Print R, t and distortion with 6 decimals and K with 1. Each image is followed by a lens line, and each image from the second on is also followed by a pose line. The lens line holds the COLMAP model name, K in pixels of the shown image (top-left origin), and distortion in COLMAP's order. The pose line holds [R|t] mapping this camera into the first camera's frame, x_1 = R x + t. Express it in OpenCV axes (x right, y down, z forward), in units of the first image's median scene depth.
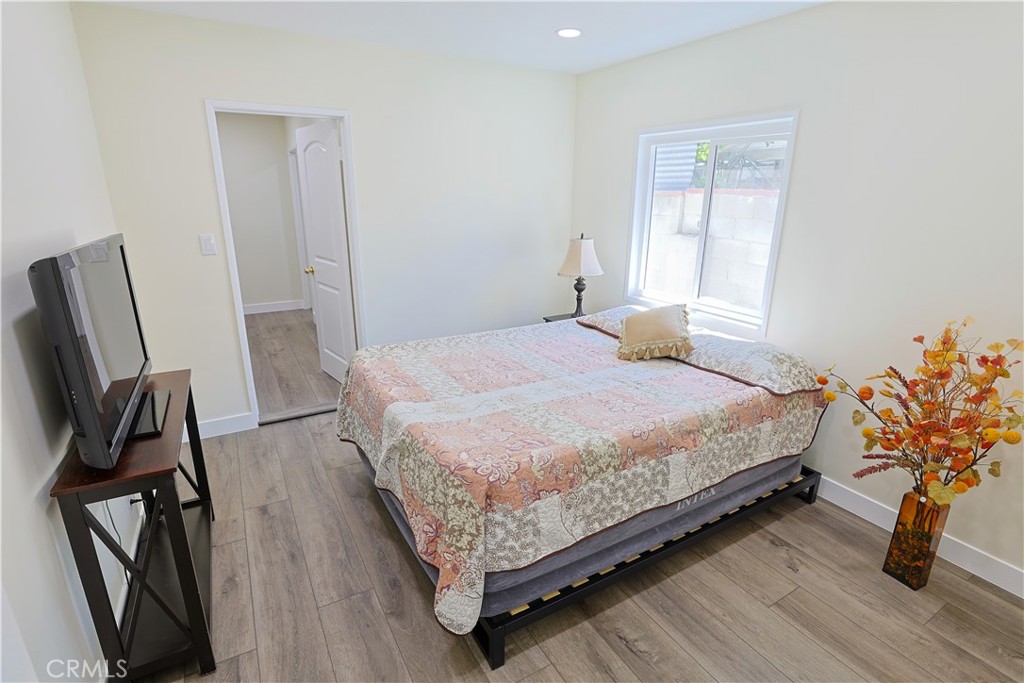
lens RADIAL K [[494.1, 0, 511.3], [0, 494.1, 340.4], [0, 0, 1]] dist [-0.037851, 0.008758]
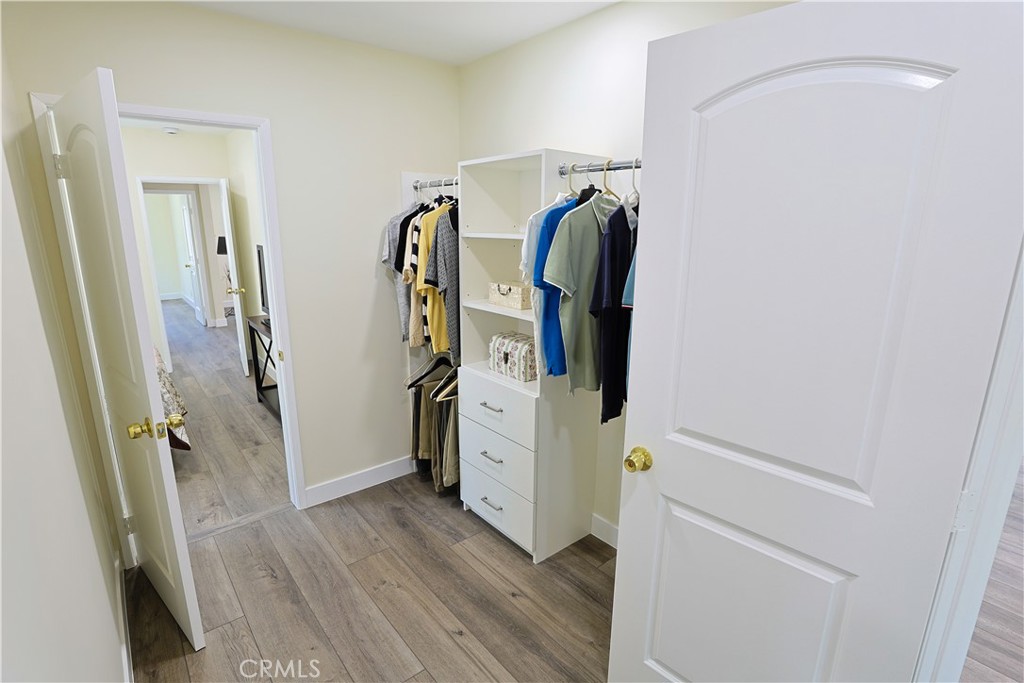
lens RADIAL K [[494.1, 0, 512.5], [0, 494.1, 340.5], [0, 0, 1]] dist [-0.037851, 0.008758]
pose [[-0.985560, 0.026228, -0.167280, -0.867587], [-0.061415, 0.865282, 0.497508, -0.585132], [0.157793, 0.500598, -0.851177, 1.872917]]
